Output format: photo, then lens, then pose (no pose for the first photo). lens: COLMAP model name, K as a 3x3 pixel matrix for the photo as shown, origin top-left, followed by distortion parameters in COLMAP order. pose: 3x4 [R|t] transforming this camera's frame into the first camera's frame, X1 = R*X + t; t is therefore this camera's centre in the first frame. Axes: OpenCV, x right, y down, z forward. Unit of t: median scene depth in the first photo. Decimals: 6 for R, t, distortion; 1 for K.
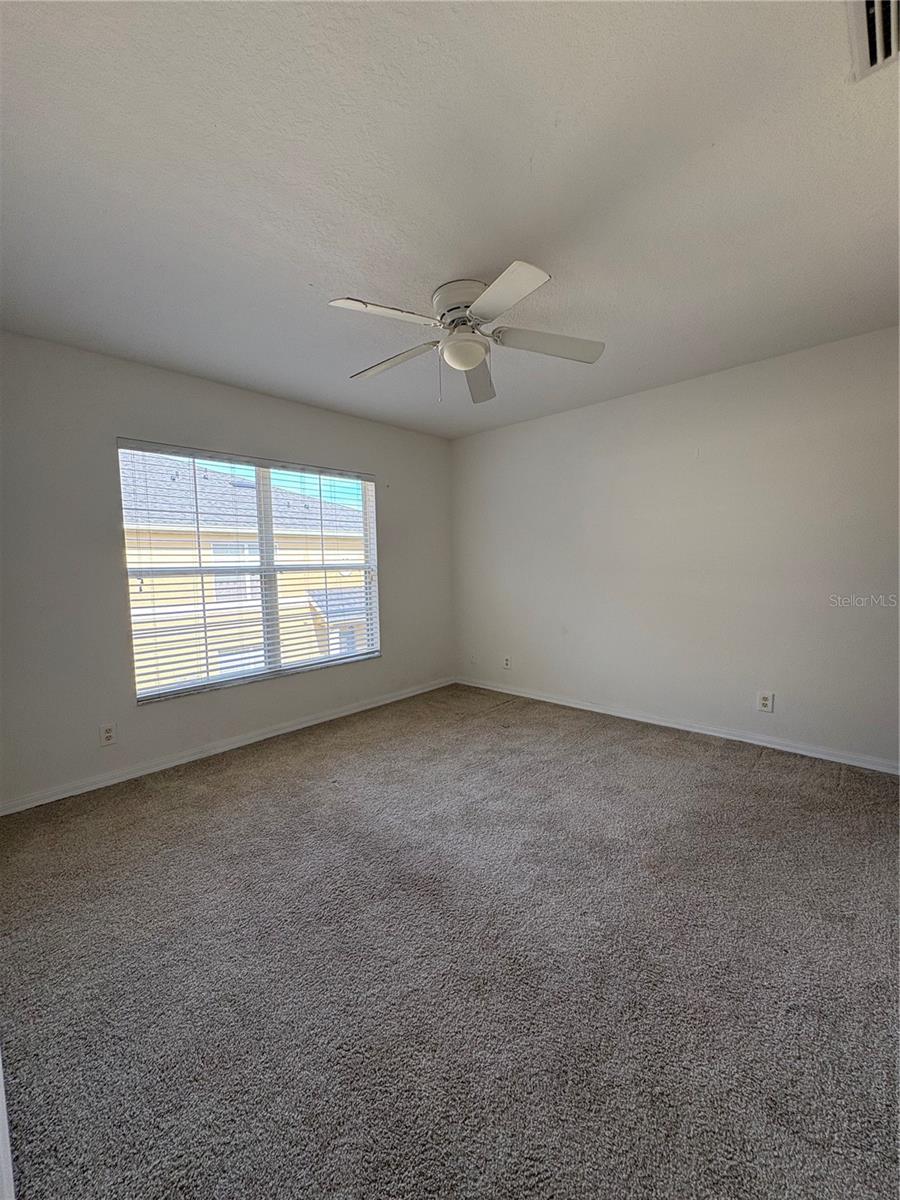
lens RADIAL K [[477.6, 0, 450.6], [0, 477.6, 594.7], [0, 0, 1]] dist [-0.000419, -0.000639]
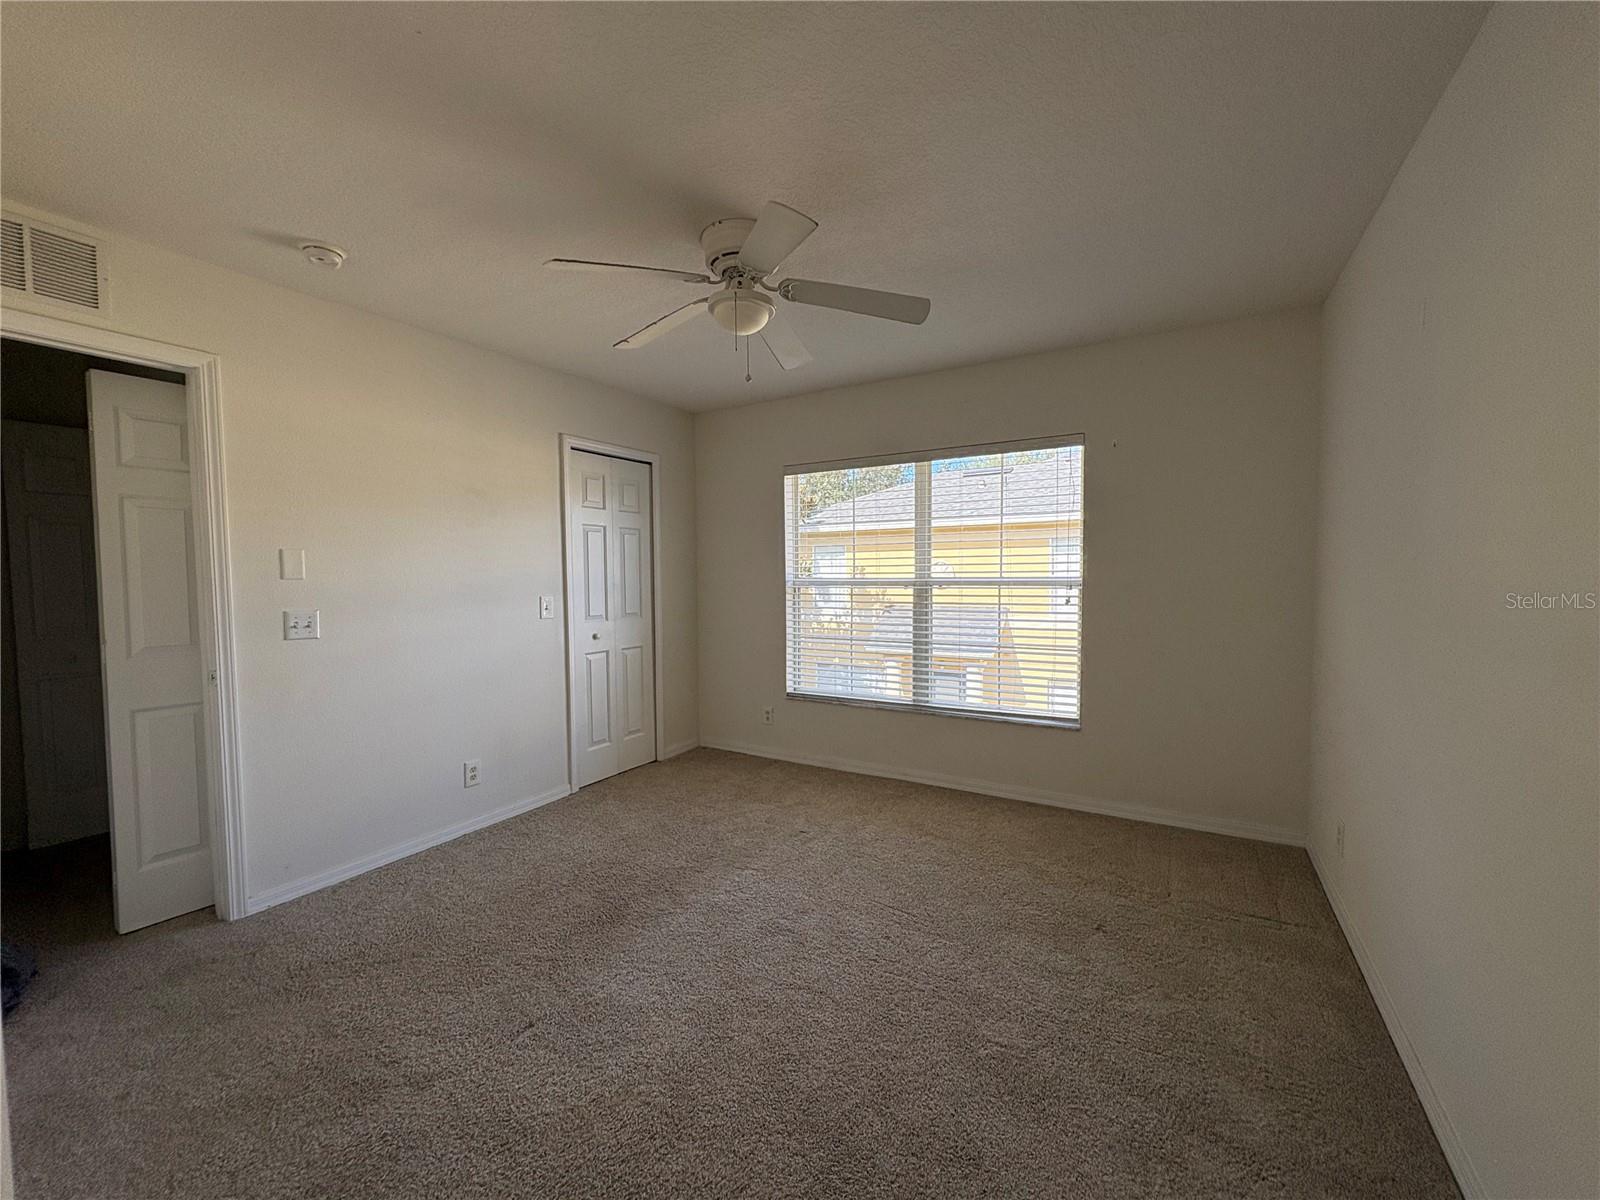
lens RADIAL K [[636.9, 0, 816.6], [0, 636.9, 601.2], [0, 0, 1]] dist [-0.000419, -0.000639]
pose [[0.216613, 0.057361, -0.974571, 0.662029], [-0.066867, 0.996800, 0.043808, -0.056938], [0.973965, 0.055677, 0.219756, 0.576336]]
